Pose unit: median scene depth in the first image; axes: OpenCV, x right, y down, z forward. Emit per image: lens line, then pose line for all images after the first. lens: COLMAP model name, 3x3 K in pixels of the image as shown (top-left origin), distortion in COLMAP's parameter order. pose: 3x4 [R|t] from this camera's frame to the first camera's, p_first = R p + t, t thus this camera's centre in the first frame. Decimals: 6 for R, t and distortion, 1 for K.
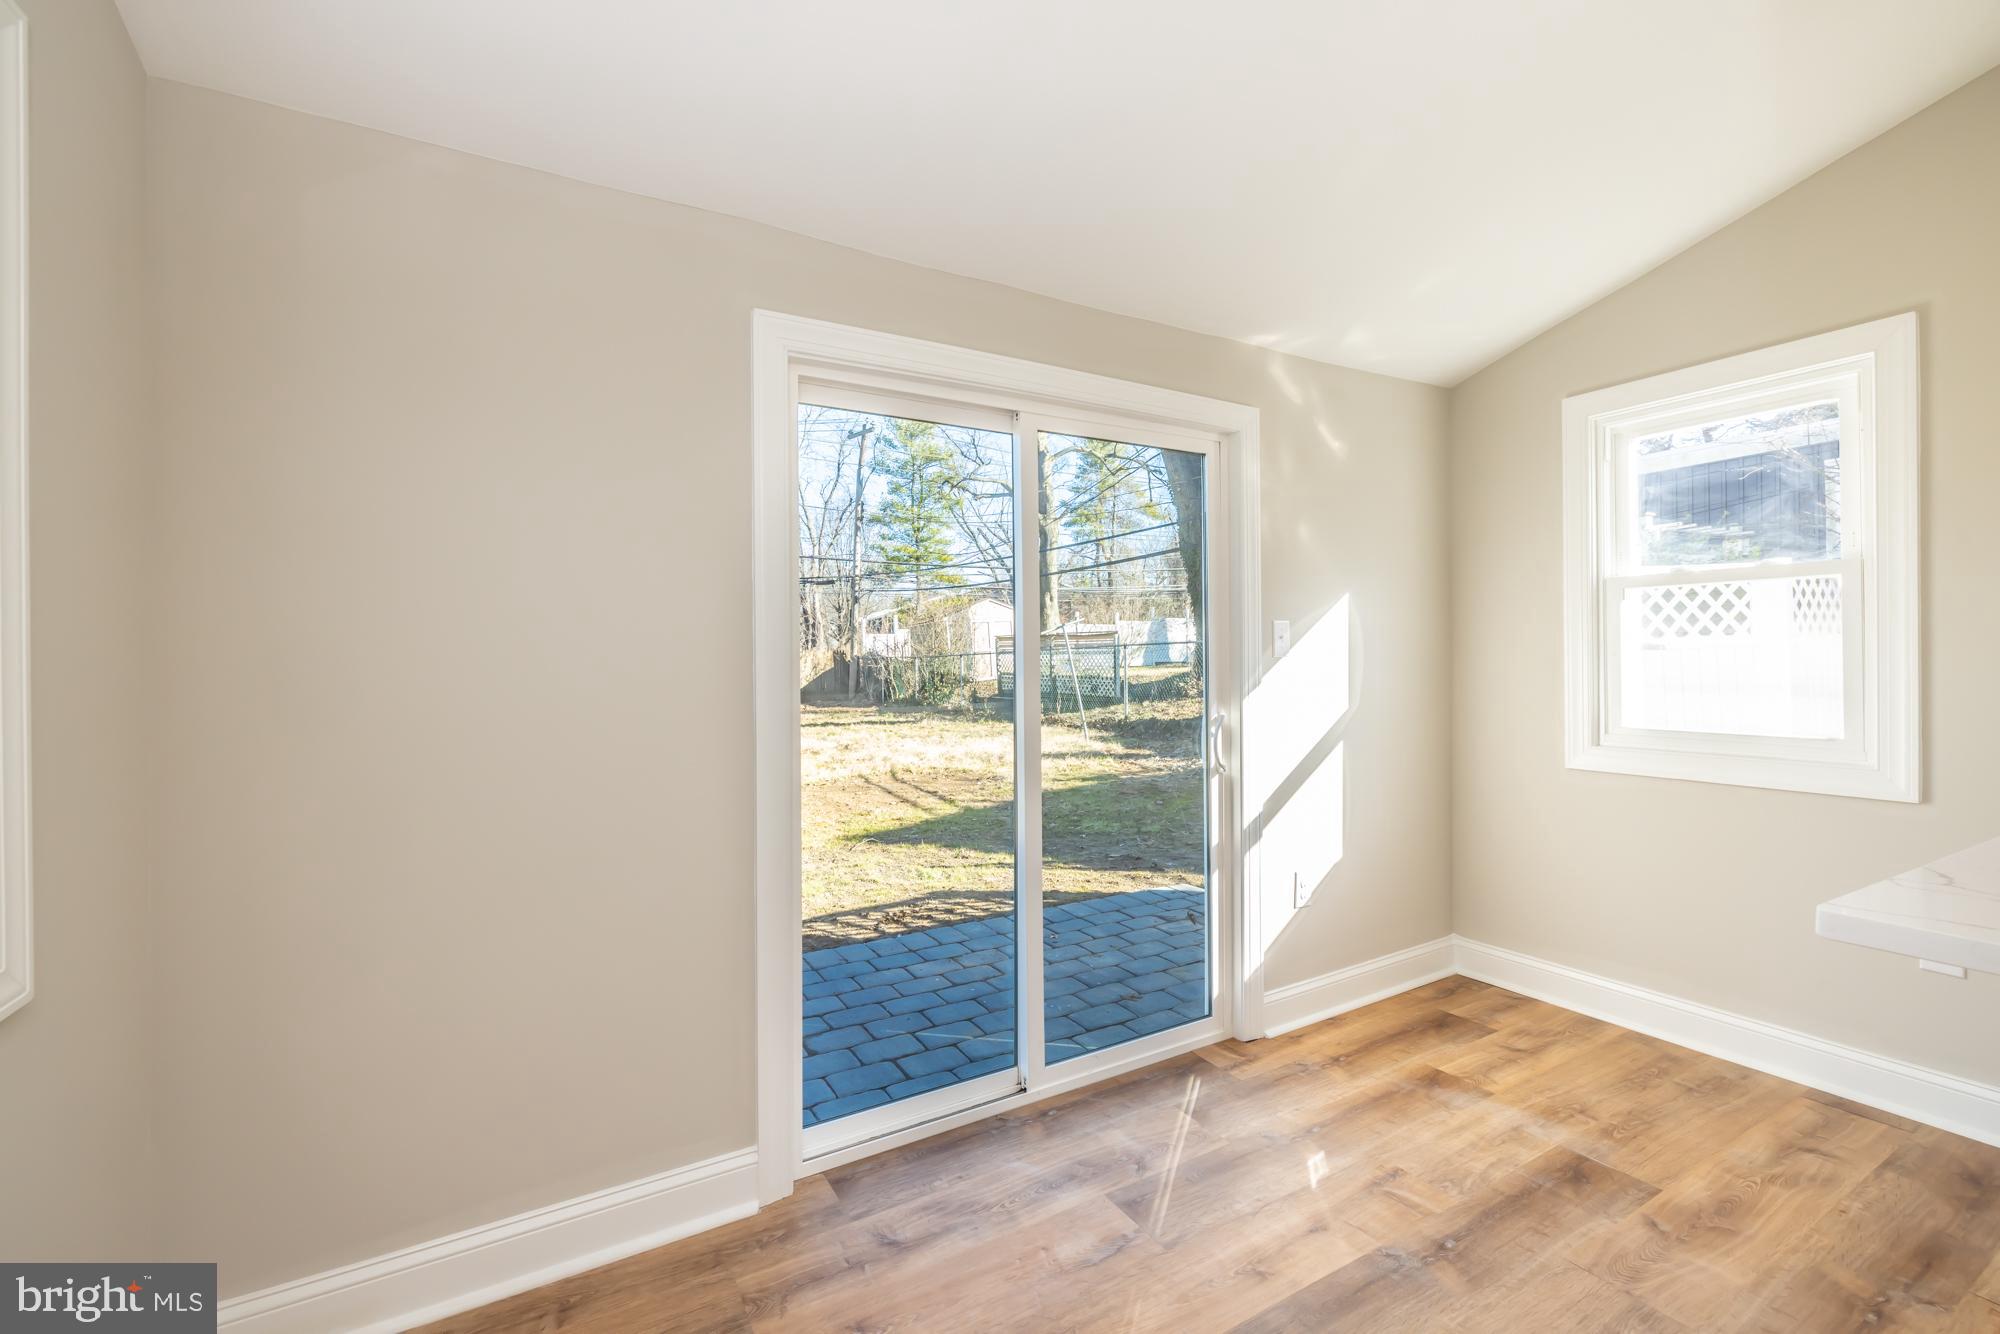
lens RADIAL K [[829.7, 0, 992.4], [0, 829.7, 654.6], [0, 0, 1]] dist [-0.001750, 0.000546]
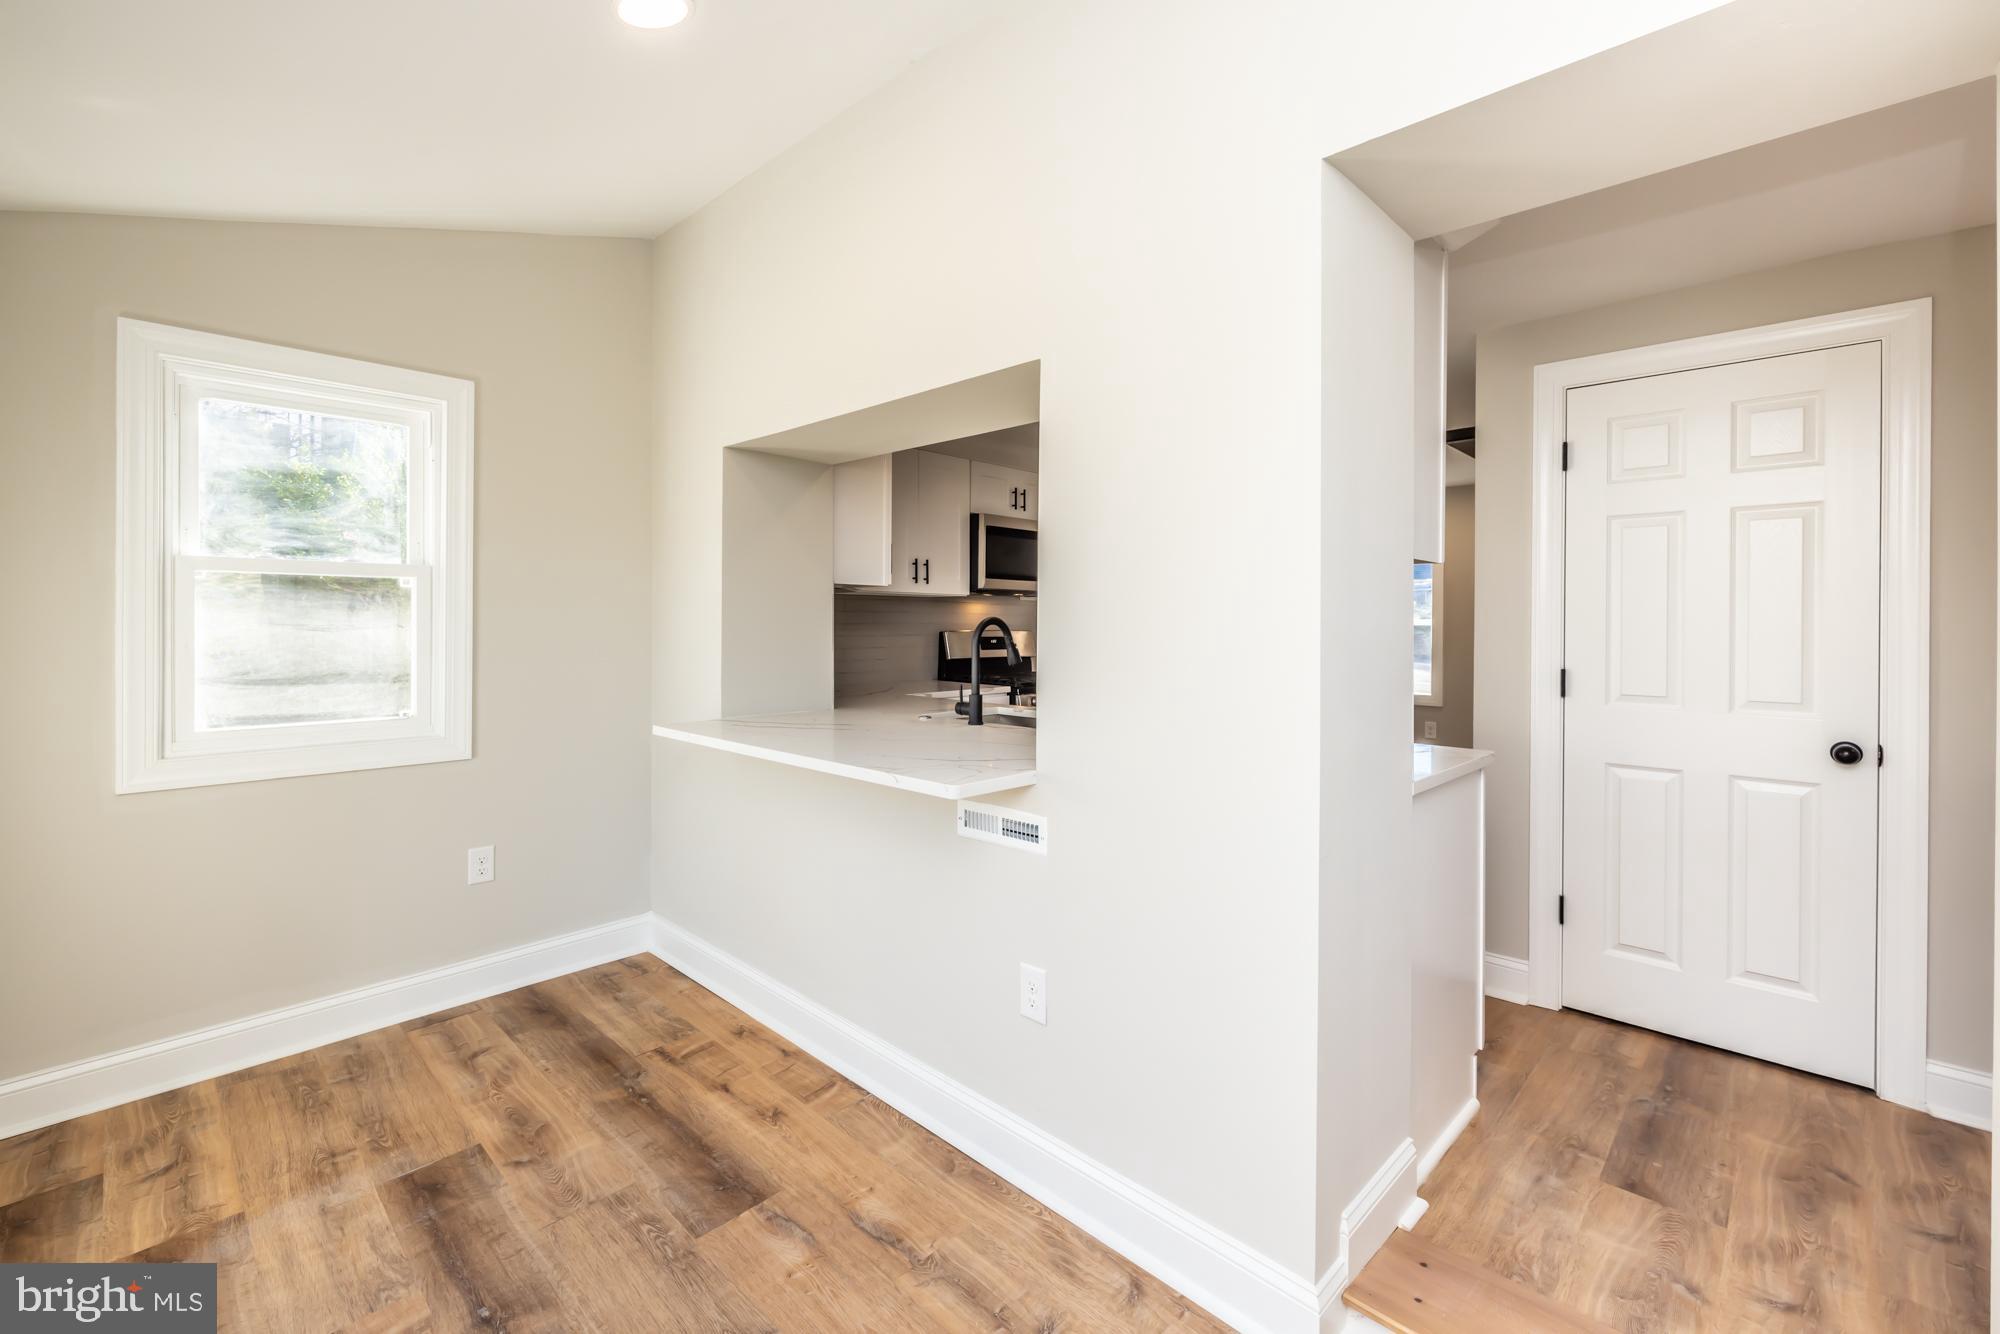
lens RADIAL K [[845.0, 0, 992.1], [0, 845.0, 619.4], [0, 0, 1]] dist [-0.002597, -0.000189]
pose [[-0.283731, 0.009115, 0.958861, -0.397220], [-0.004631, 0.999930, -0.010876, -0.029244], [-0.958893, -0.007526, -0.283669, 0.594763]]
